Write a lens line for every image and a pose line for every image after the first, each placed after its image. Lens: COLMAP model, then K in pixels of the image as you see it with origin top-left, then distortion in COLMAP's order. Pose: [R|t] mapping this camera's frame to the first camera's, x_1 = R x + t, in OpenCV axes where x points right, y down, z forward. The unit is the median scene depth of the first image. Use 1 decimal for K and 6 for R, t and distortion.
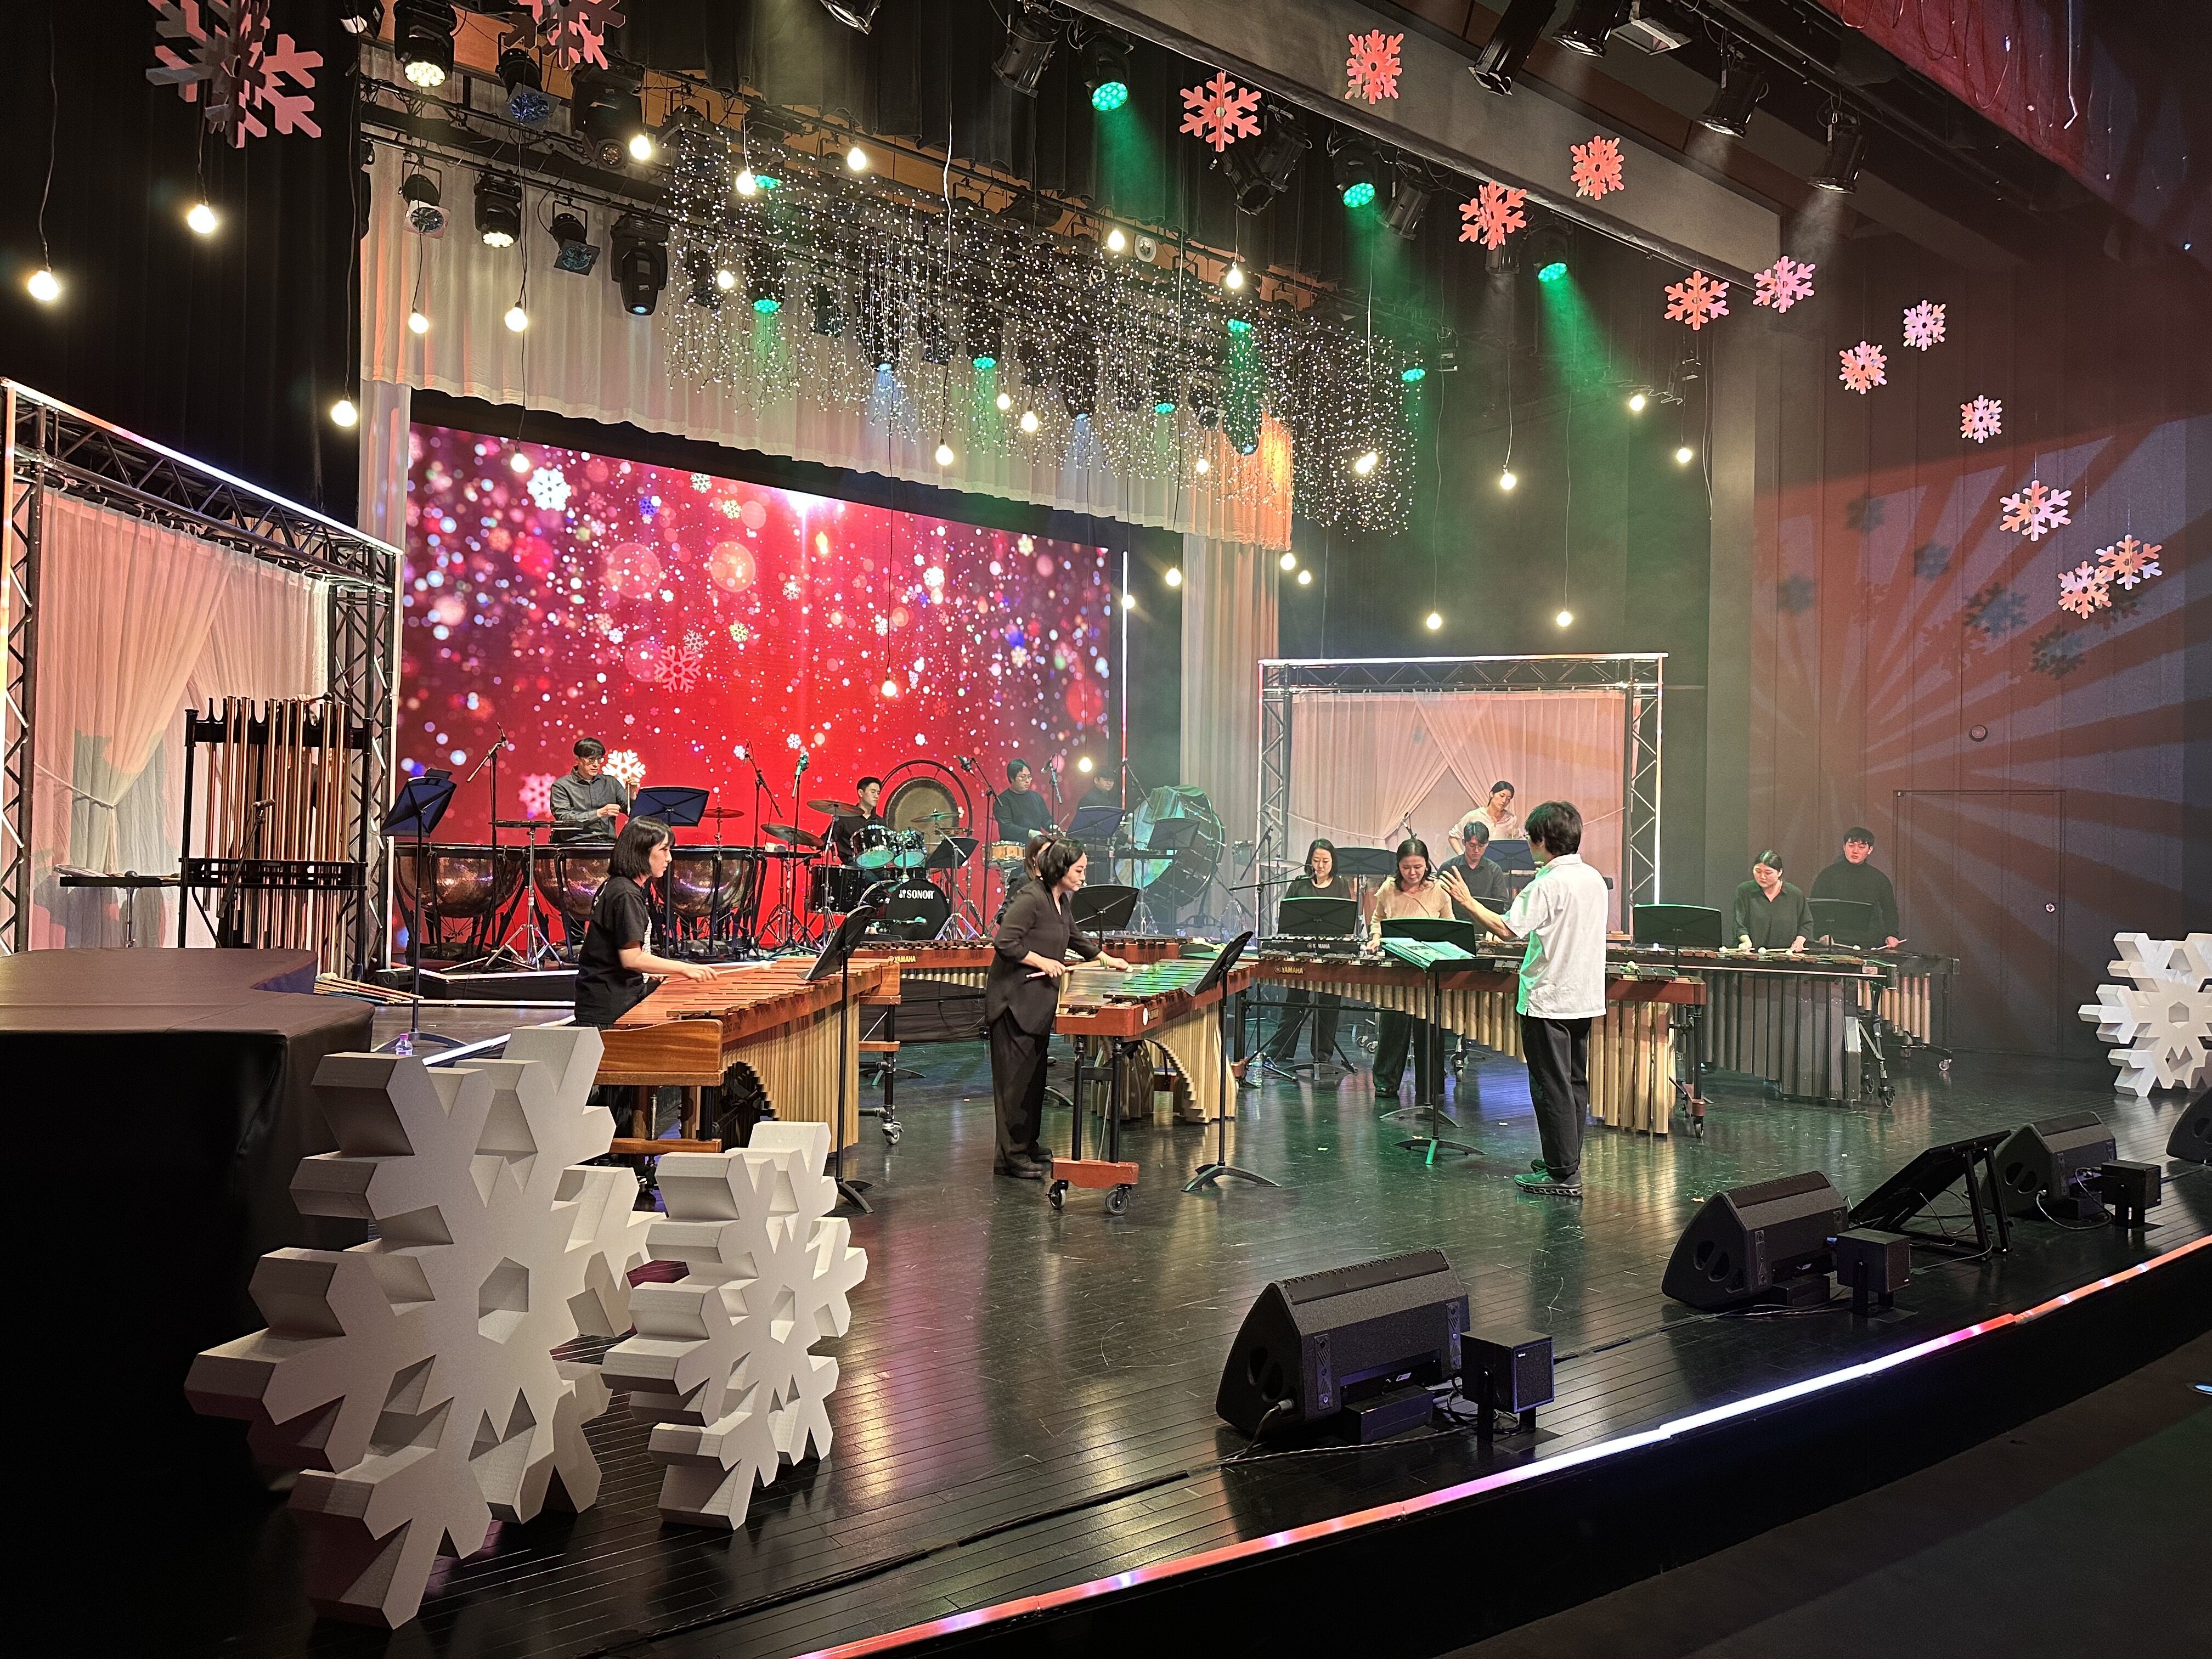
lens RADIAL K [[1557.6, 0, 1119.5], [0, 1557.6, 834.0], [0, 0, 1]] dist [0.045361, -0.056960]
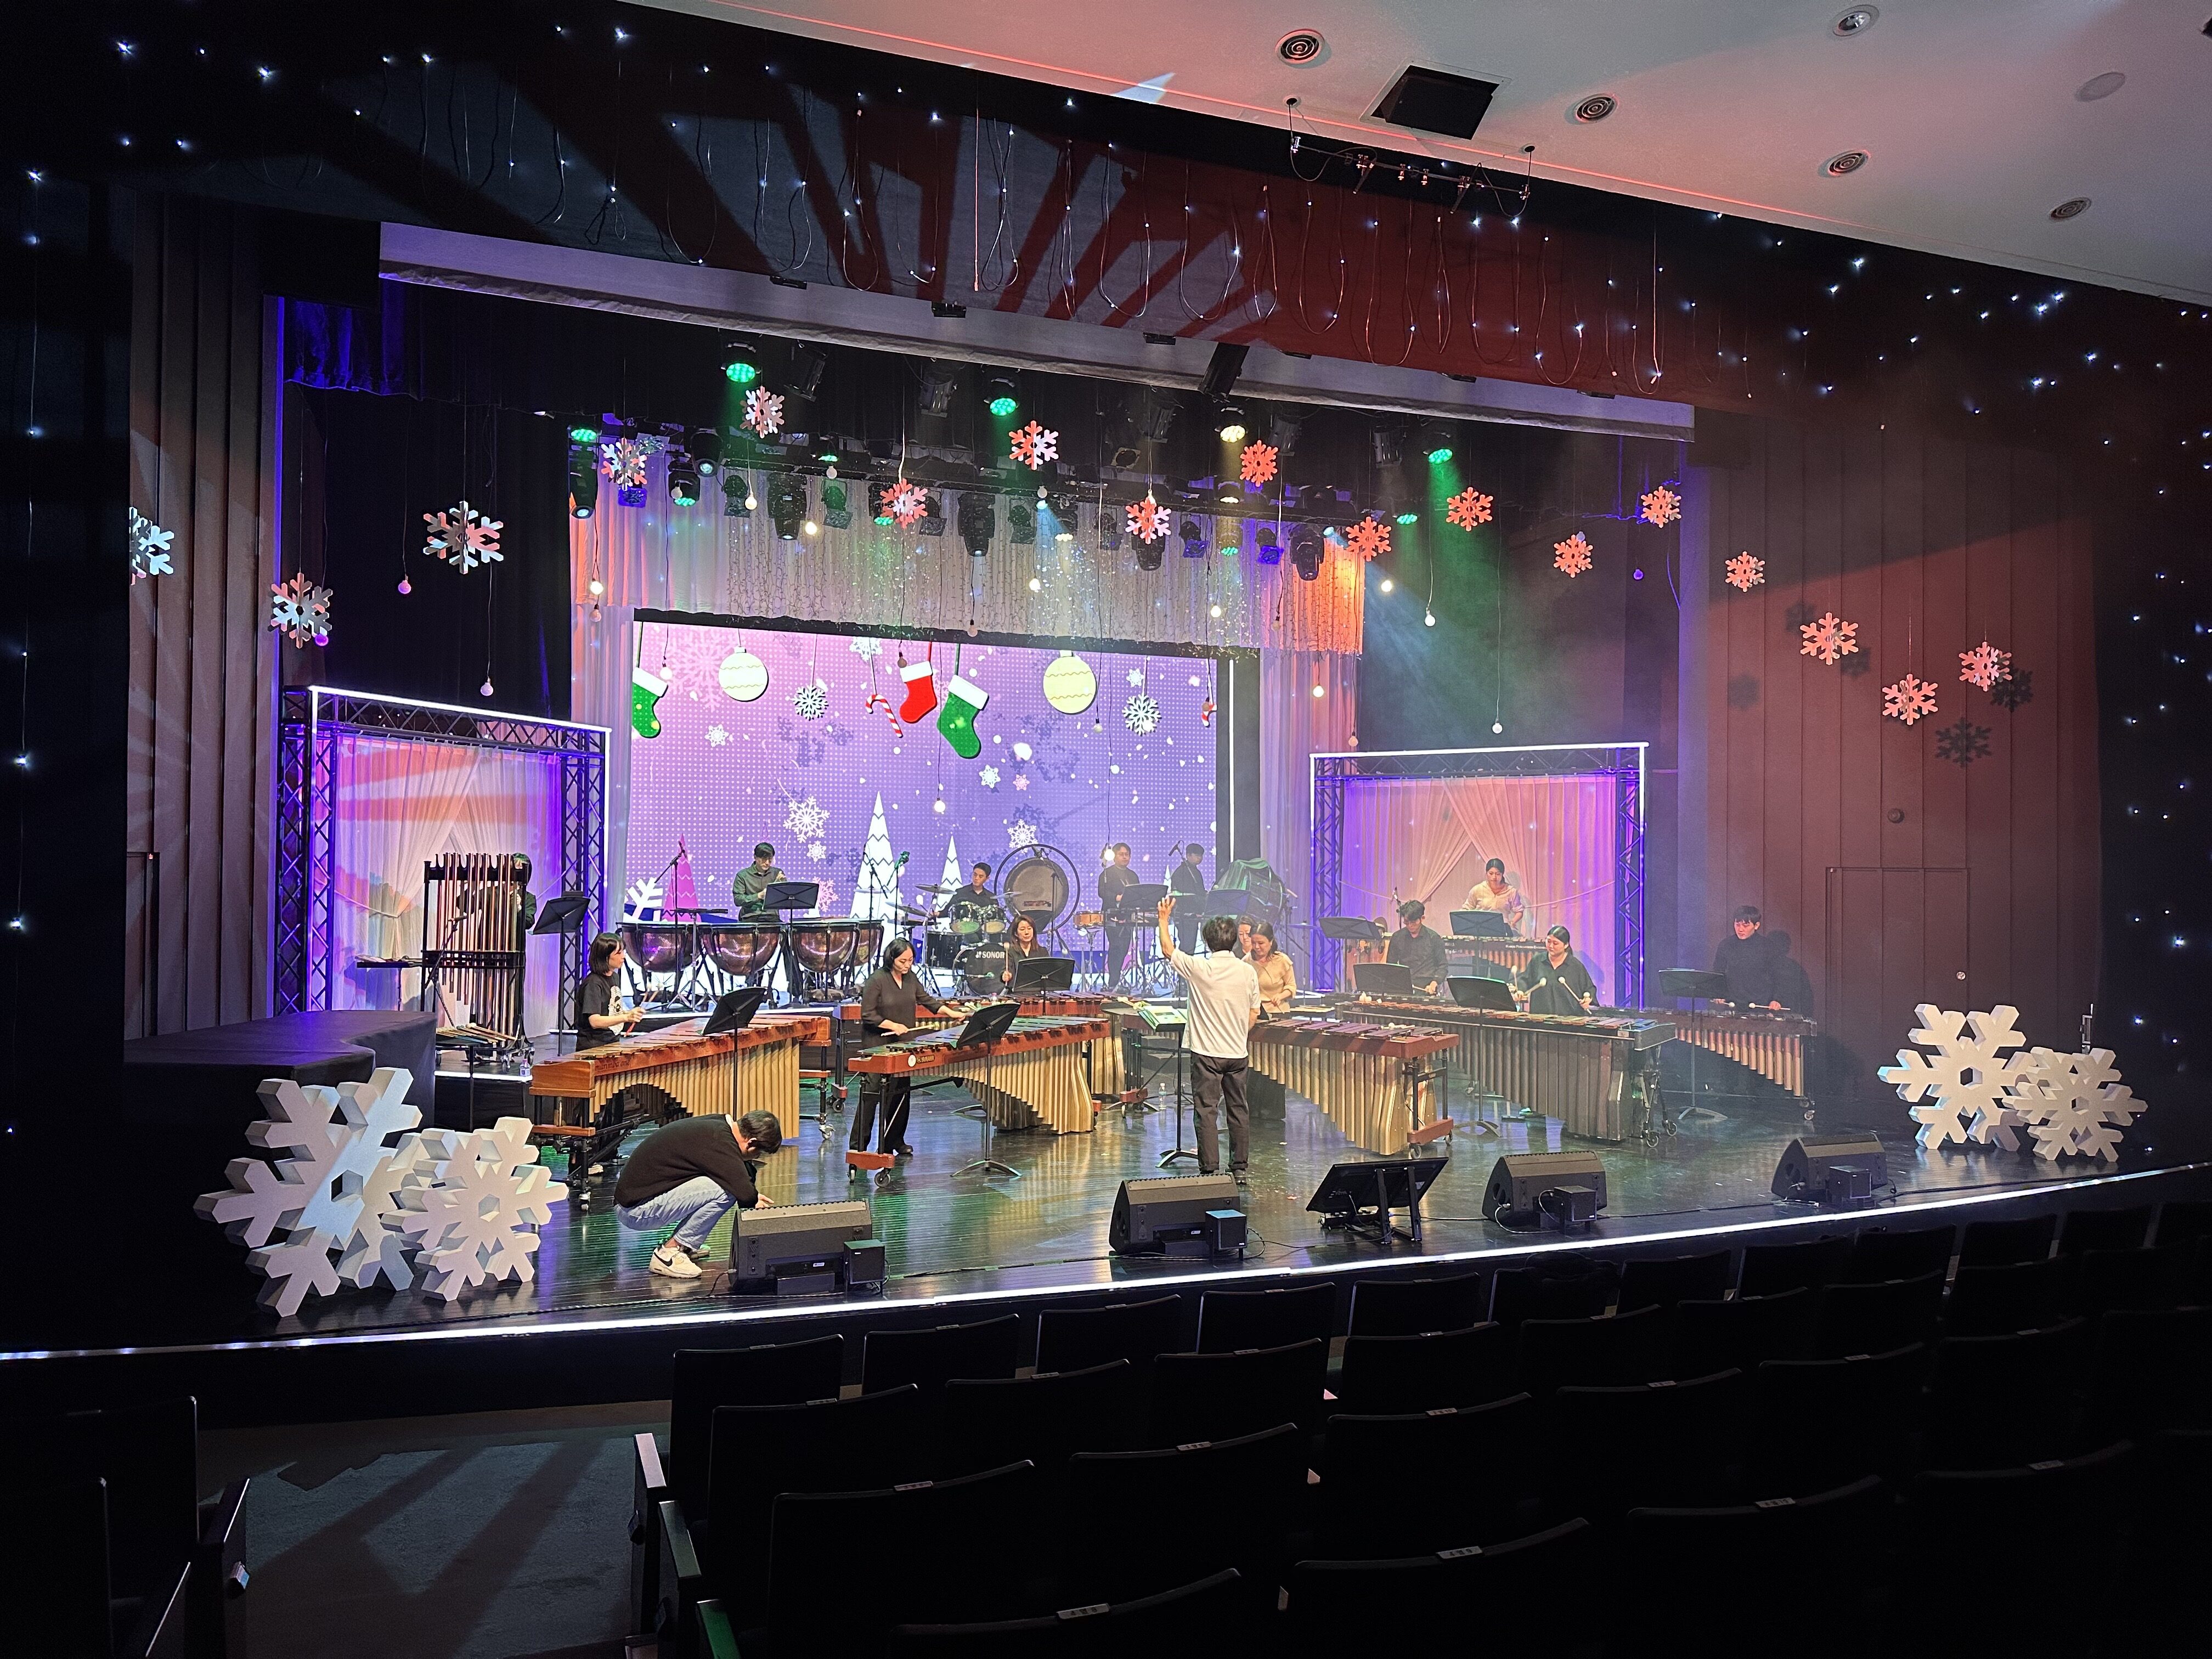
lens RADIAL K [[1557.6, 0, 1105.9], [0, 1557.6, 839.5], [0, 0, 1]] dist [0.045361, -0.056960]
pose [[0.954583, -0.014553, -0.297588, 0.536915], [0.012807, 0.999887, -0.007815, -0.071463], [0.297669, 0.003649, 0.954662, -0.341179]]
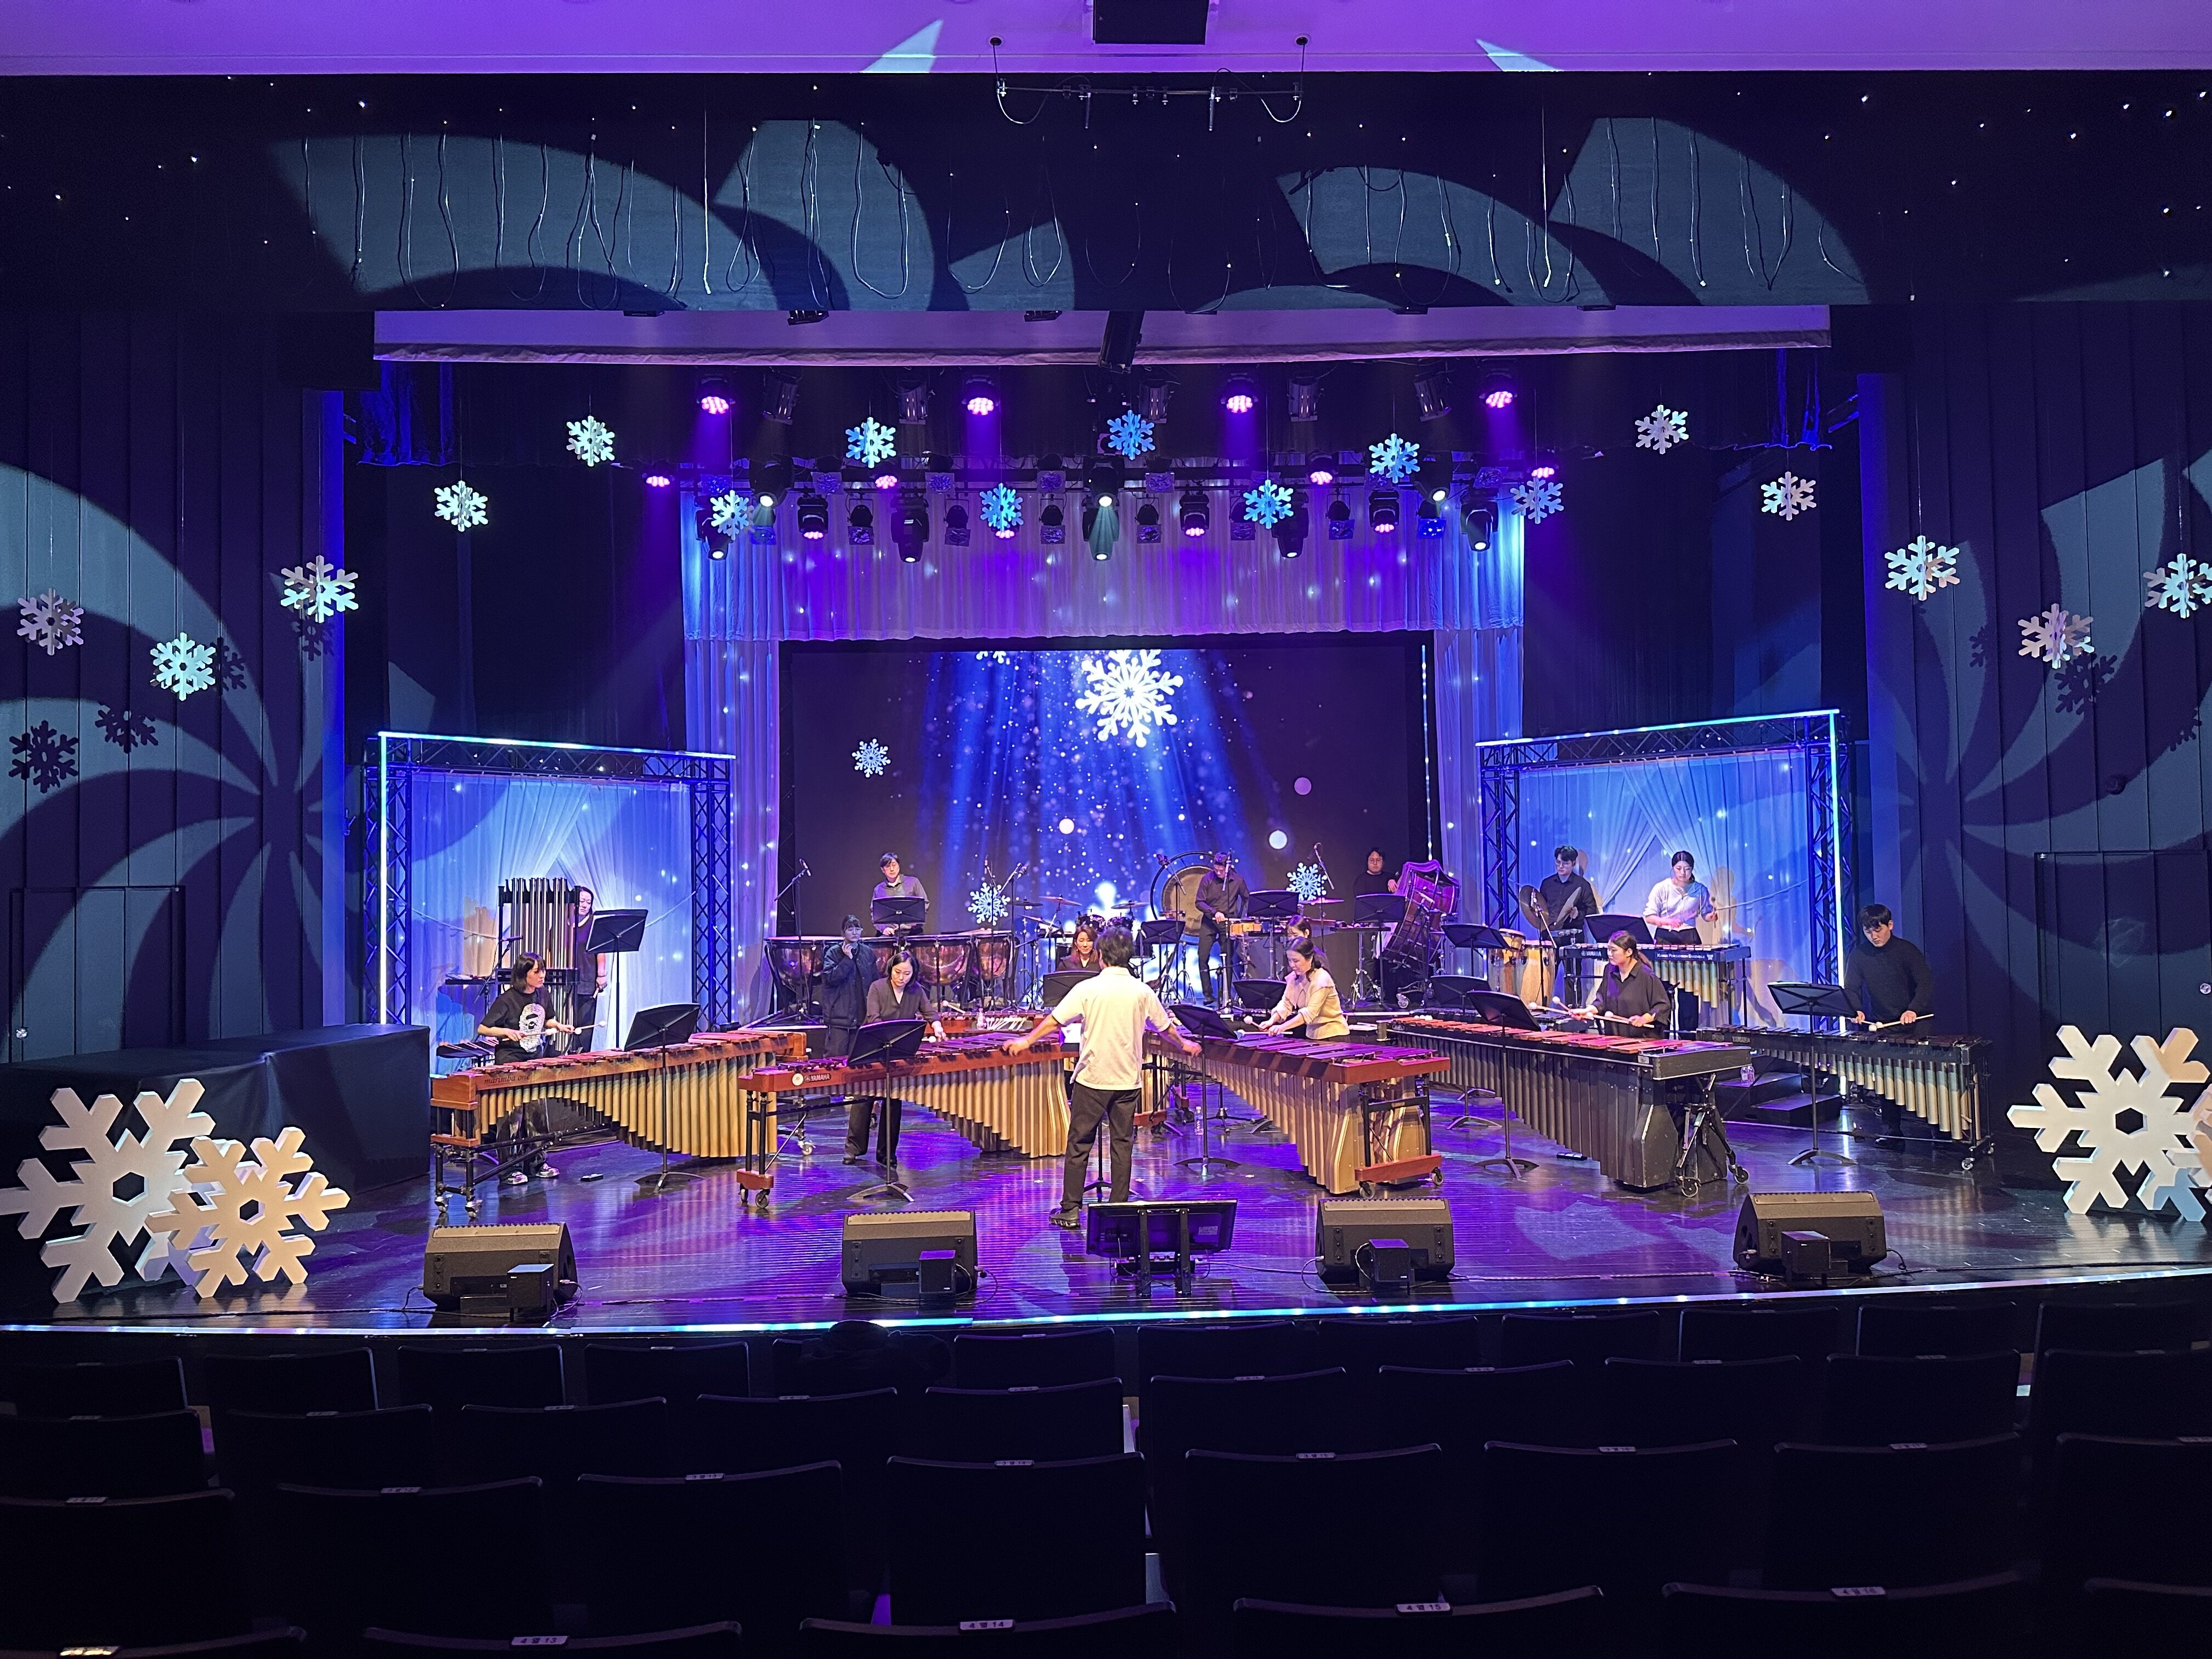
lens RADIAL K [[1557.6, 0, 1114.5], [0, 1557.6, 823.7], [0, 0, 1]] dist [0.045361, -0.056960]
pose [[0.805662, -0.051579, -0.590126, 0.952244], [0.040225, 0.998666, -0.032371, -0.057130], [0.591008, 0.002342, 0.806662, -0.041177]]
